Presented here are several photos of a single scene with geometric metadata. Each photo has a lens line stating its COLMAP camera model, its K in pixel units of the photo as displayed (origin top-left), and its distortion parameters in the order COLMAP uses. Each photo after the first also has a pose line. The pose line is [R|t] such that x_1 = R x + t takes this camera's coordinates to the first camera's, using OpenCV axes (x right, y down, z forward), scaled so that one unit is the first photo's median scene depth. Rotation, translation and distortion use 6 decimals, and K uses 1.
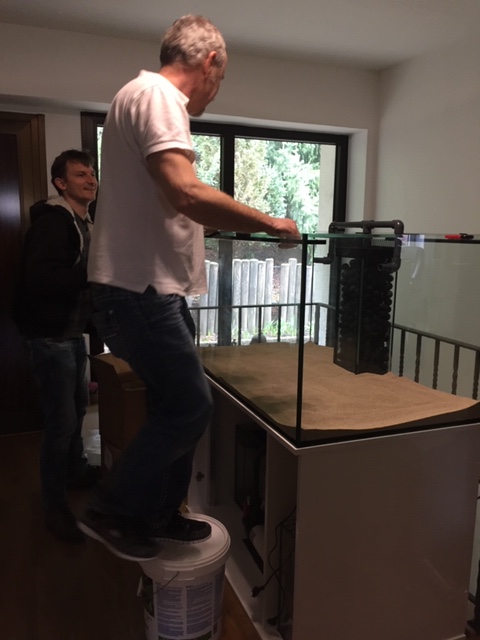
lens RADIAL K [[539.5, 0, 240.3], [0, 539.5, 317.2], [0, 0, 1]] dist [0.067458, -0.083035]
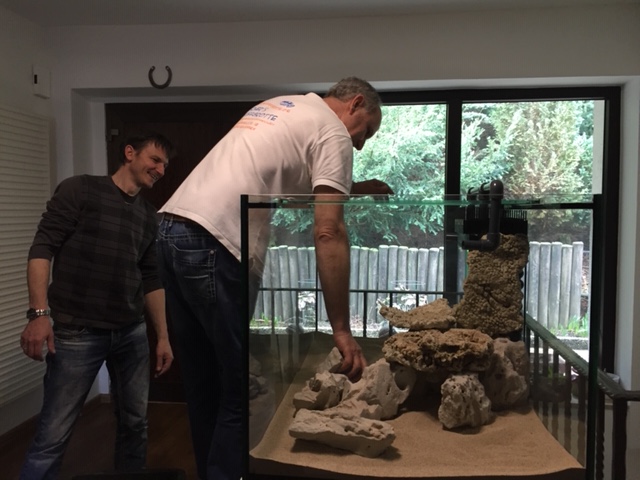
lens RADIAL K [[541.0, 0, 321.0], [0, 541.0, 239.9], [0, 0, 1]] dist [0.090080, -0.119375]
pose [[0.884032, 0.014174, -0.467212, 0.101331], [-0.066255, 0.993248, -0.095230, -0.004009], [0.462707, 0.115142, 0.879002, 0.065505]]
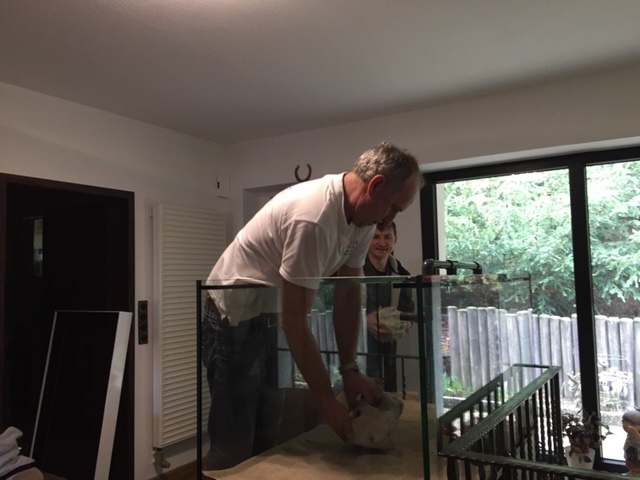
lens RADIAL K [[534.1, 0, 315.9], [0, 534.1, 241.8], [0, 0, 1]] dist [0.056736, -0.099467]
pose [[0.595475, -0.078365, -0.799543, 0.199381], [-0.104974, 0.979109, -0.174146, -0.011201], [0.796486, 0.187630, 0.574808, 0.097586]]
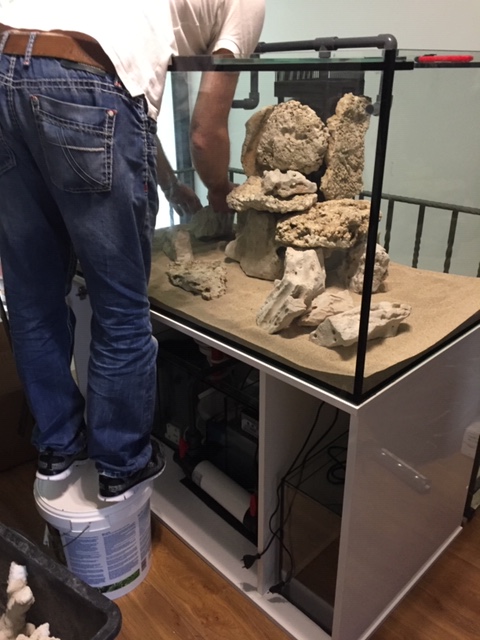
lens RADIAL K [[542.1, 0, 239.9], [0, 542.1, 319.6], [0, 0, 1]] dist [0.073306, -0.107584]
pose [[0.920204, -0.192766, 0.340683, -0.043800], [0.093713, 0.953517, 0.286397, -0.012391], [-0.380055, -0.231617, 0.895495, 0.088068]]
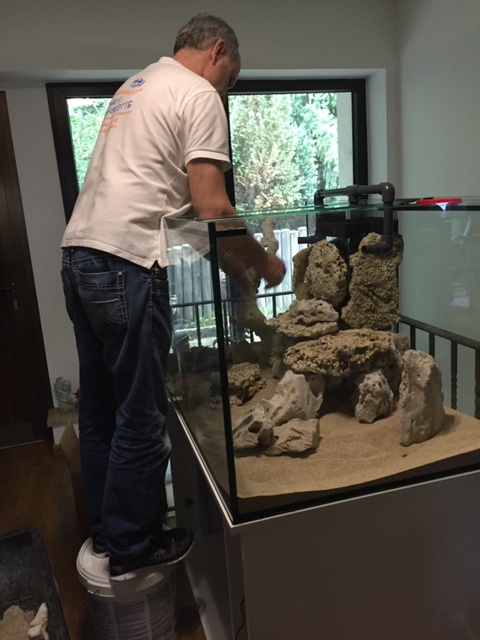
lens RADIAL K [[544.5, 0, 240.4], [0, 544.5, 318.1], [0, 0, 1]] dist [0.077284, -0.089893]
pose [[0.992502, -0.064293, -0.103957, 0.038242], [0.070222, 0.996046, 0.054414, -0.012331], [0.100048, -0.061307, 0.993092, 0.056115]]
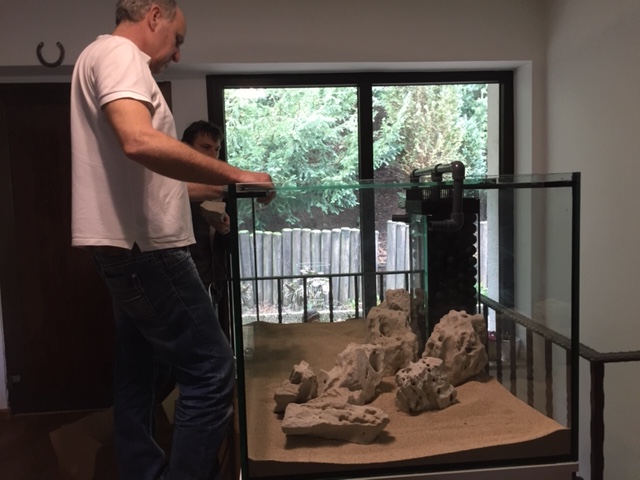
lens RADIAL K [[542.1, 0, 319.8], [0, 542.1, 239.1], [0, 0, 1]] dist [0.073306, -0.107584]
pose [[0.960416, -0.020876, -0.277788, 0.075244], [0.000568, 0.997333, -0.072986, -0.004767], [0.278571, 0.069939, 0.957866, 0.060453]]
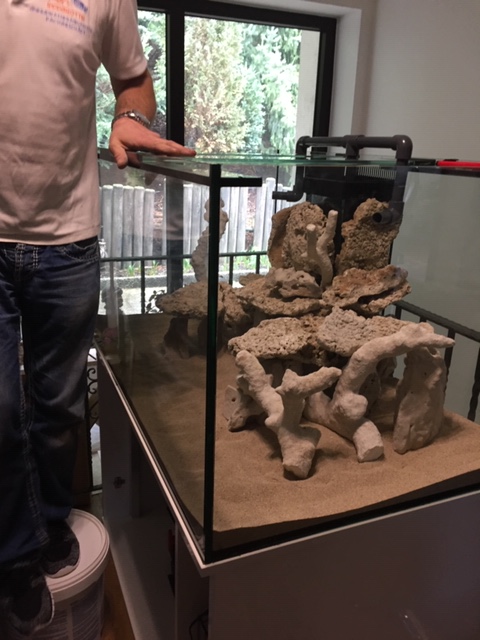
lens RADIAL K [[548.9, 0, 240.8], [0, 548.9, 318.4], [0, 0, 1]] dist [0.076669, -0.110434]
pose [[0.999391, 0.008767, 0.033785, 0.022230], [-0.013662, 0.988965, 0.147521, -0.016195], [-0.032119, -0.147892, 0.988482, 0.089303]]
